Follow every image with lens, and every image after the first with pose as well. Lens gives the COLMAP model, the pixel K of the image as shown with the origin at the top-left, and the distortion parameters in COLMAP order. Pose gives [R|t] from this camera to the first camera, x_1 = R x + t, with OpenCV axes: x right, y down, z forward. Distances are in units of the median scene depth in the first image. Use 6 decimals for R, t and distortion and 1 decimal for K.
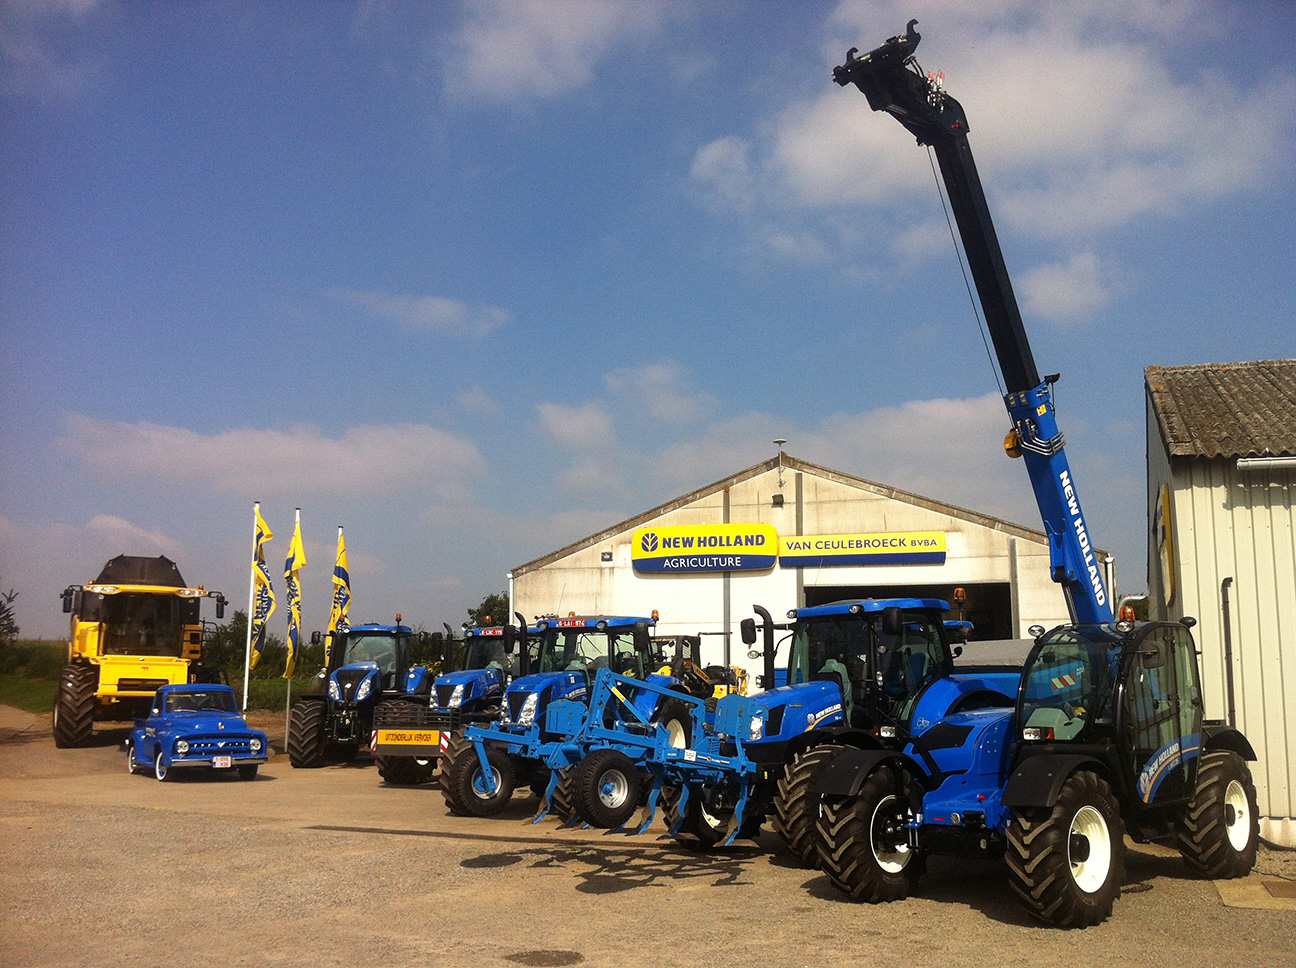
lens RADIAL K [[1249.9, 0, 652.0], [0, 1249.9, 461.8], [0, 0, 1]] dist [0.109710, -0.356749]
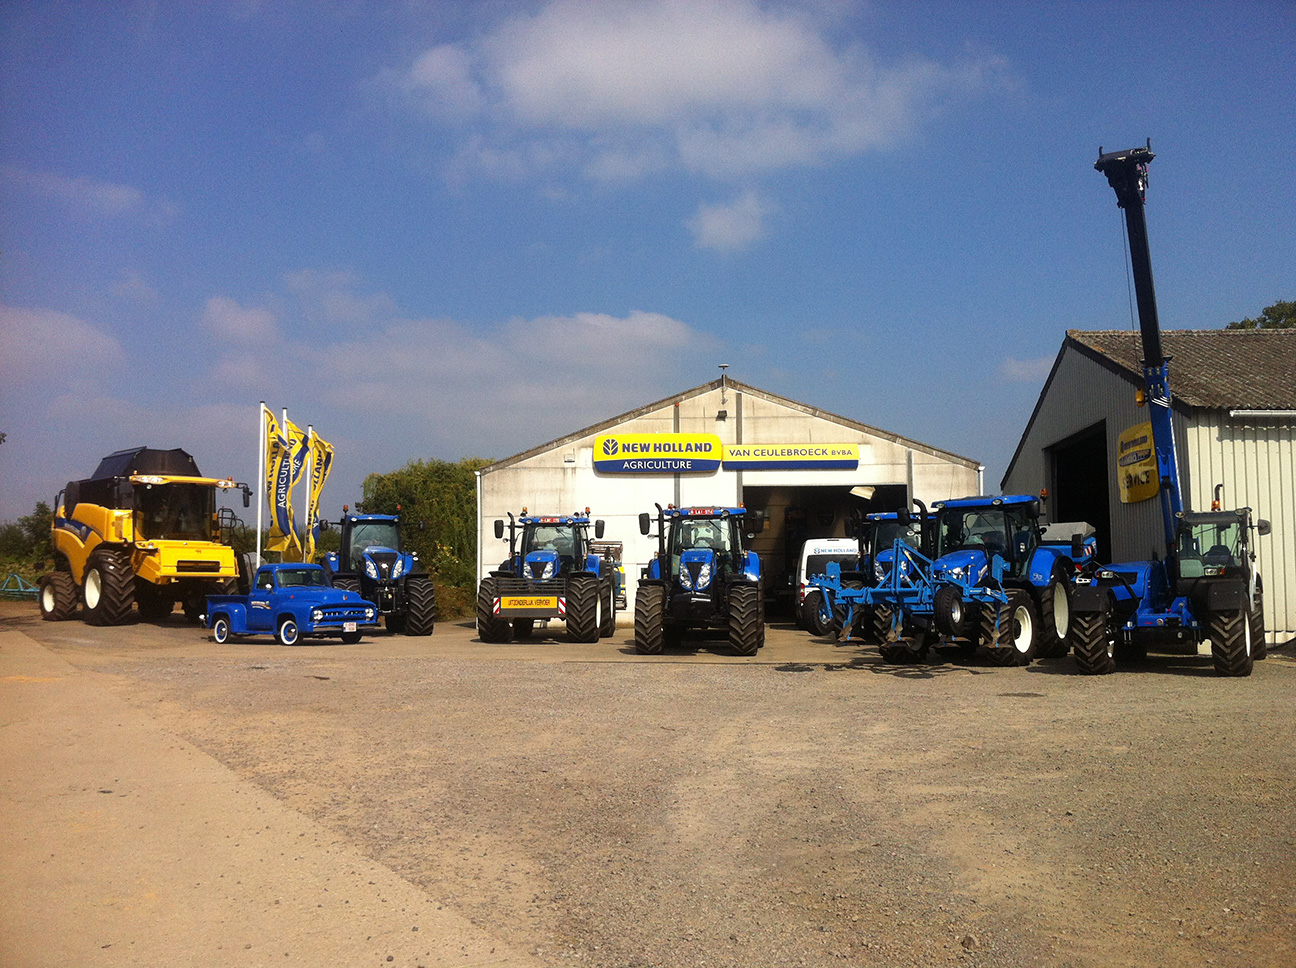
lens RADIAL K [[1249.9, 0, 652.0], [0, 1249.9, 461.8], [0, 0, 1]] dist [0.109710, -0.356749]
pose [[0.960240, 0.019063, 0.278523, -0.300914], [-0.041043, 0.996465, 0.073300, -0.009879], [-0.276141, -0.081817, 0.957628, -0.142069]]
